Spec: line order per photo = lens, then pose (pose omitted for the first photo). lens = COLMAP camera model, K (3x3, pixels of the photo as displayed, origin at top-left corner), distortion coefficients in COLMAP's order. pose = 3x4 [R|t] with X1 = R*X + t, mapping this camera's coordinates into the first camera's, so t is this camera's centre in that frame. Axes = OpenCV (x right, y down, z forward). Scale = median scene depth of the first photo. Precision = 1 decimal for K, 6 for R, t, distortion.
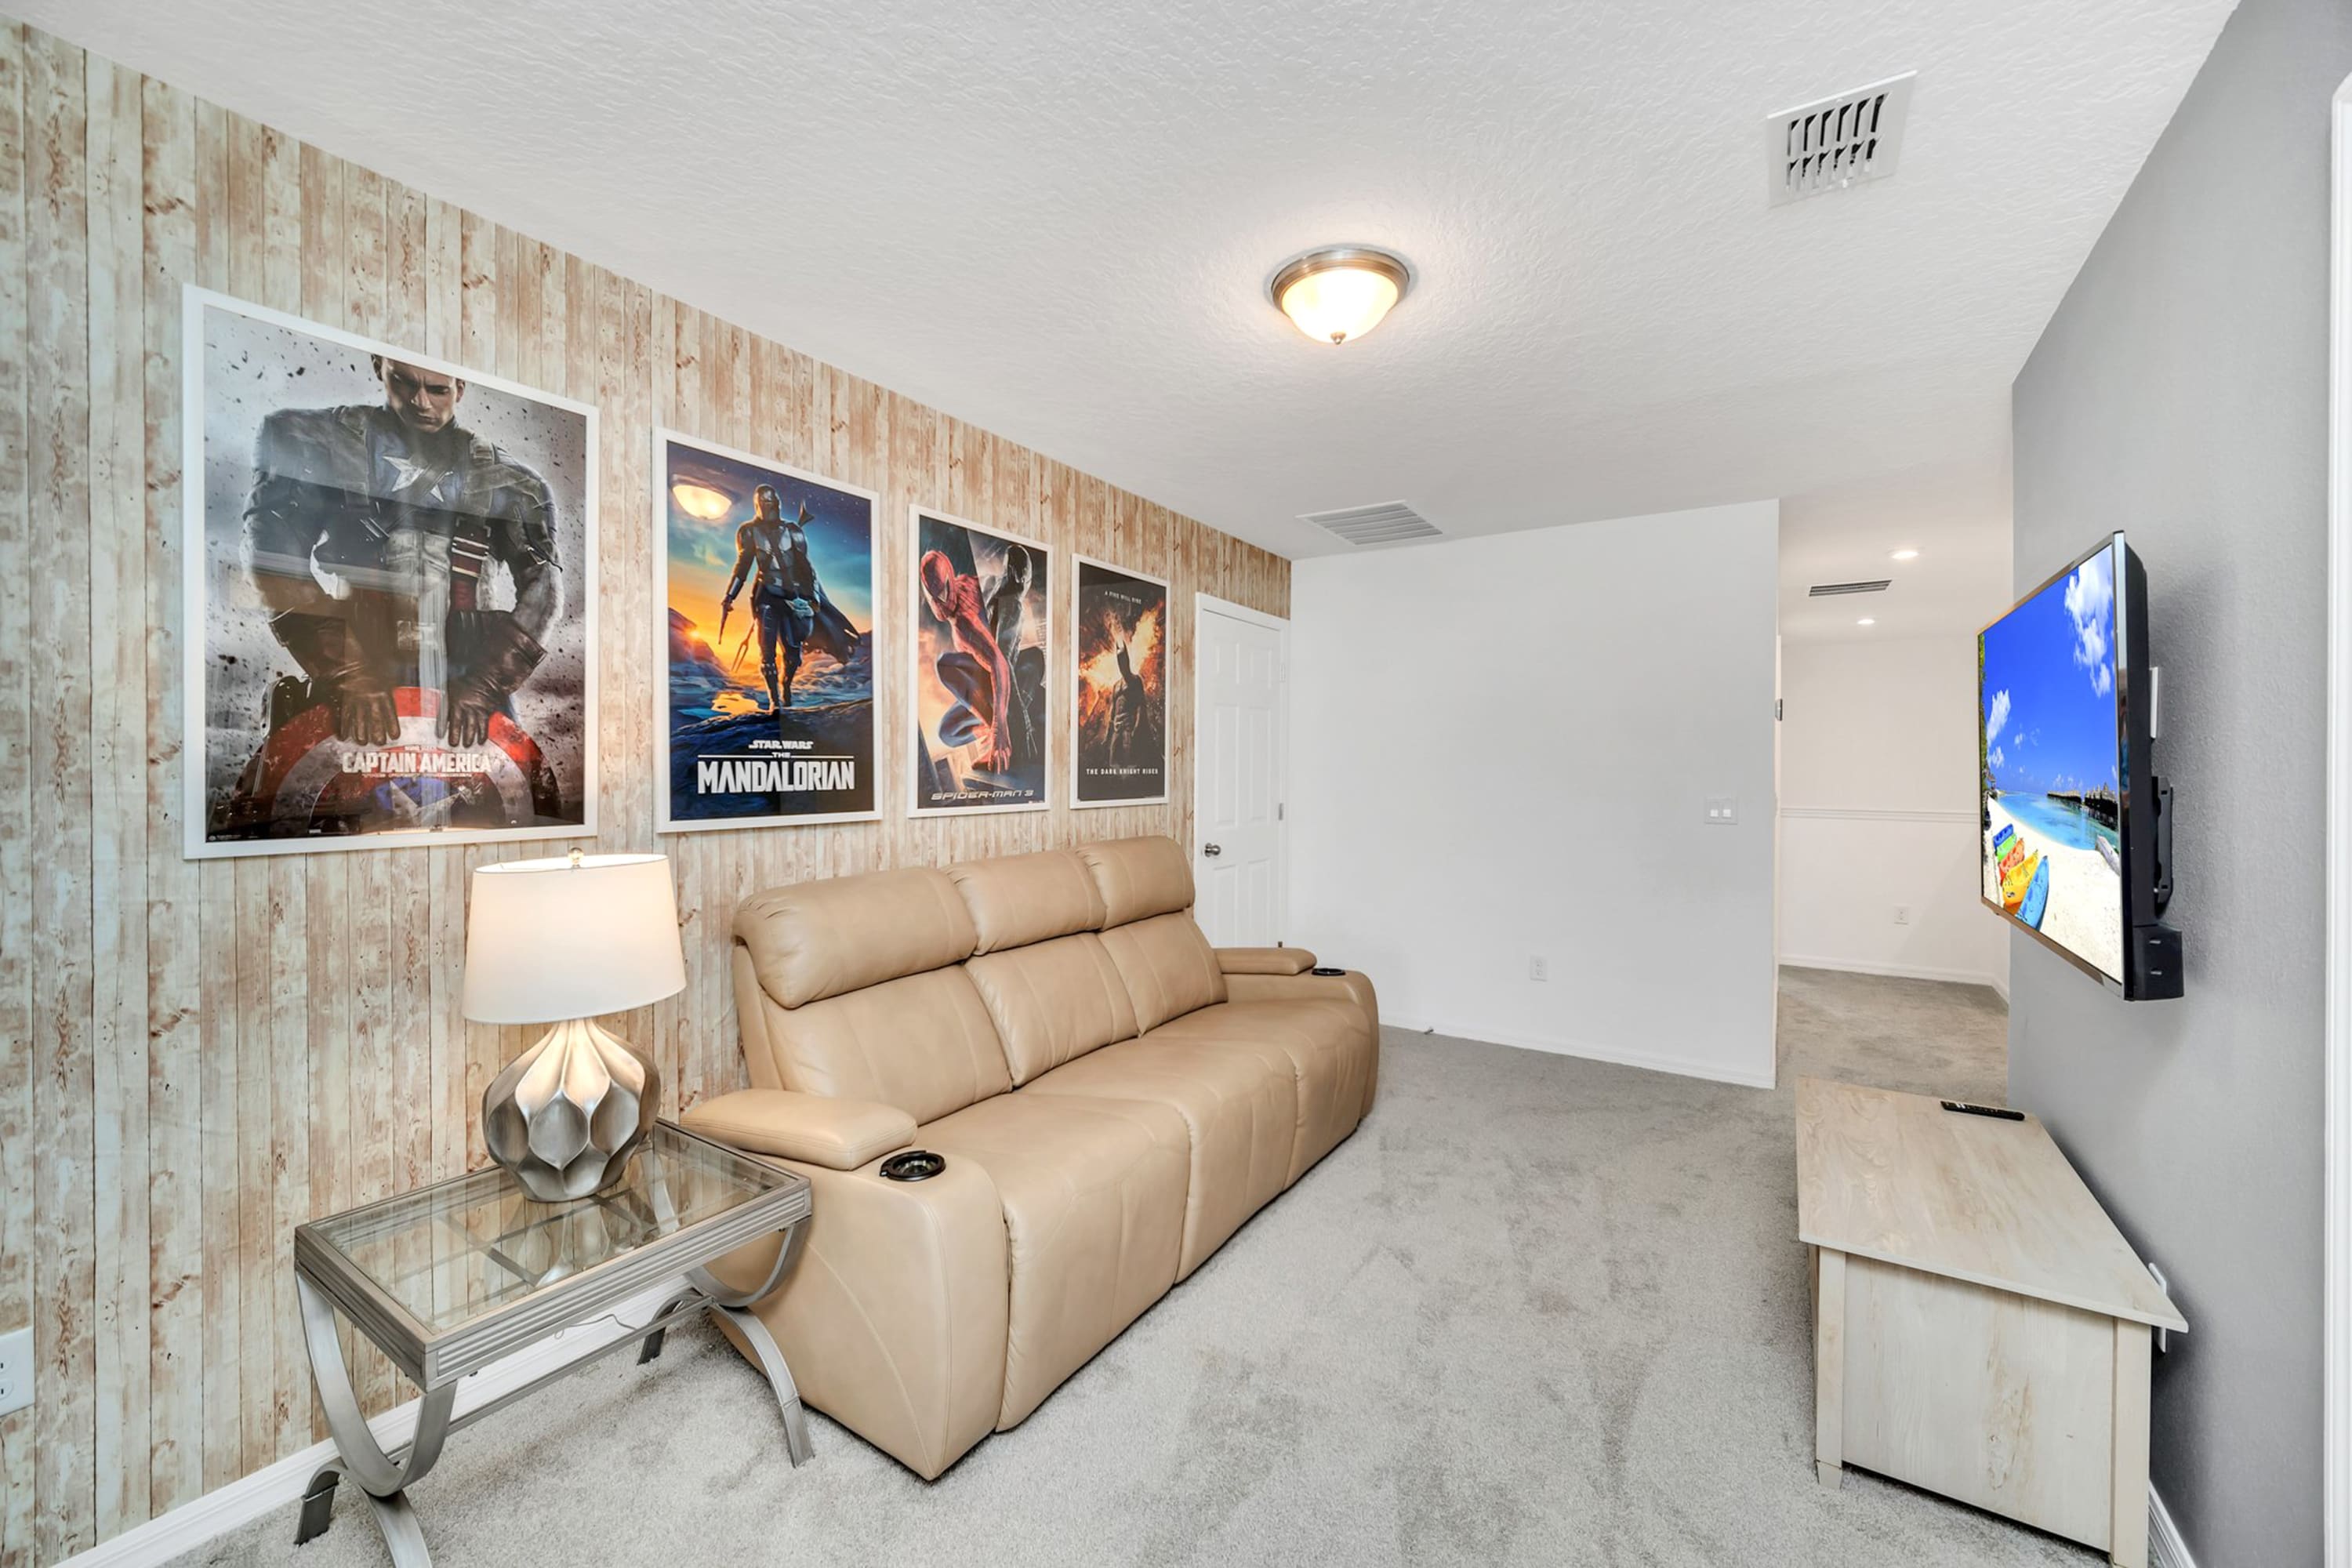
lens RADIAL K [[937.5, 0, 1163.3], [0, 937.5, 778.4], [0, 0, 1]] dist [-0.000506, -0.000154]
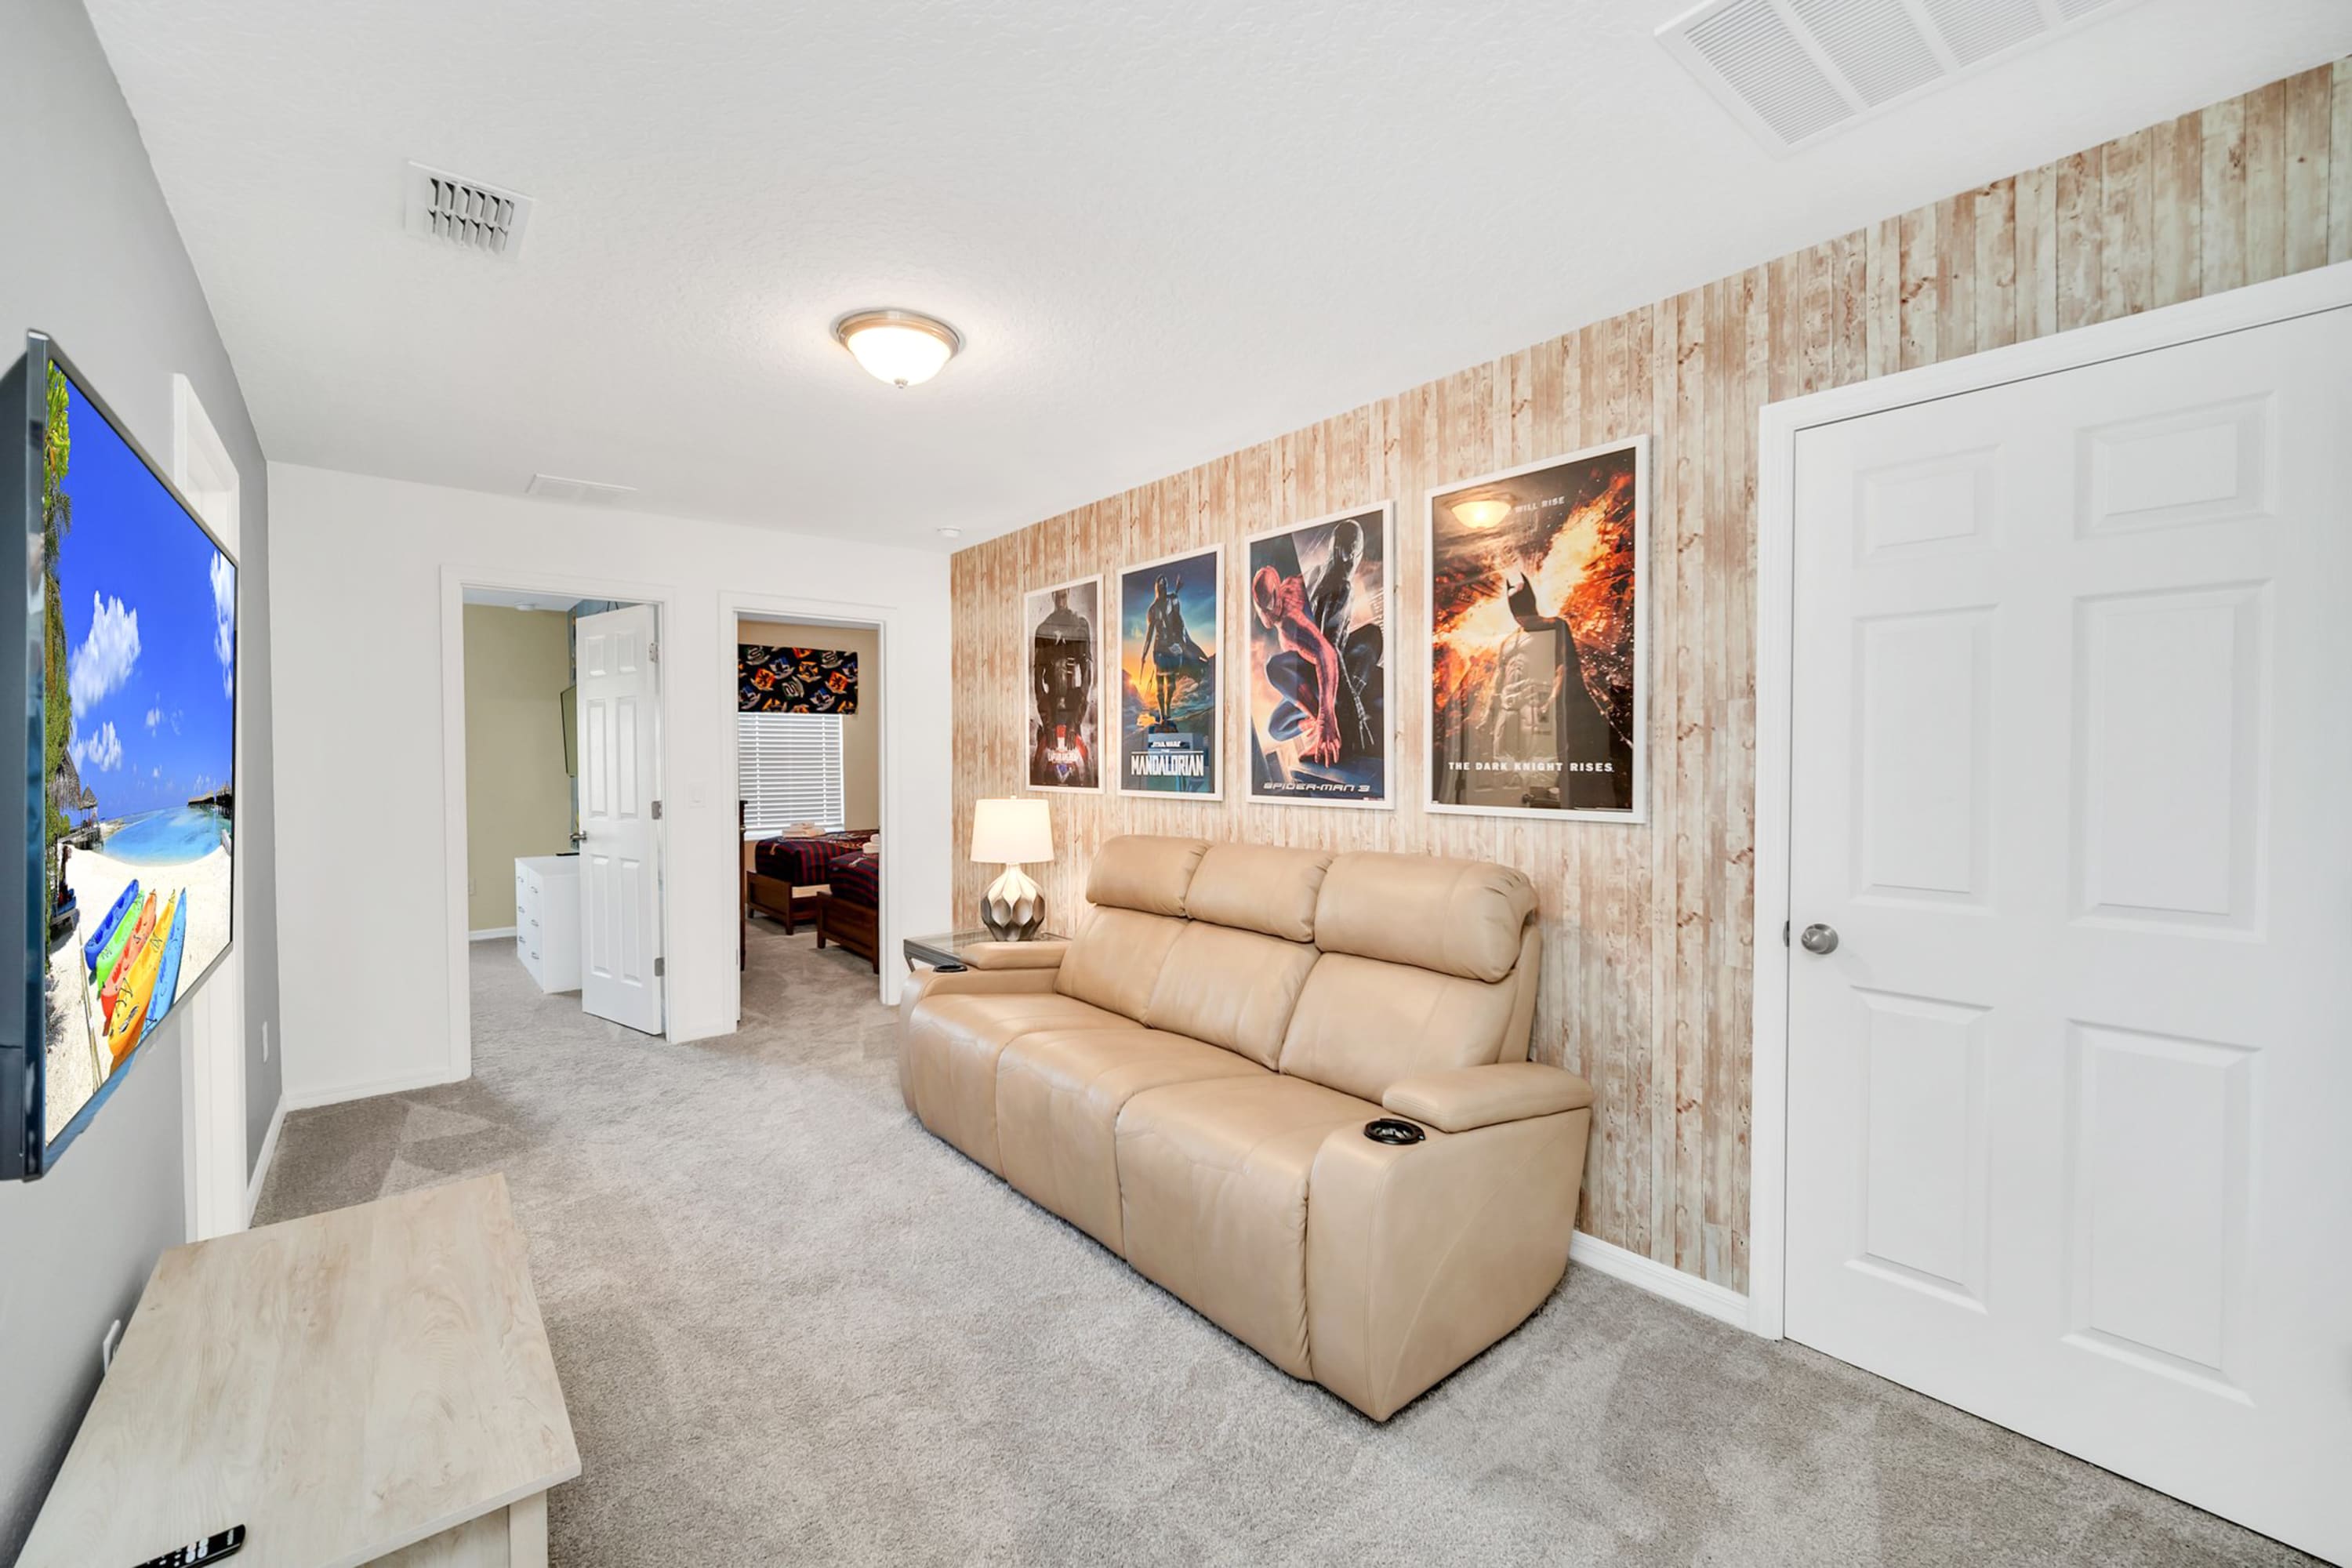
lens RADIAL K [[937.5, 0, 1163.3], [0, 937.5, 778.4], [0, 0, 1]] dist [-0.000506, -0.000154]
pose [[-0.295663, 0.025112, -0.954962, 0.867962], [-0.008012, 0.999554, 0.028765, -0.020656], [0.955259, 0.016156, -0.295330, 1.211827]]
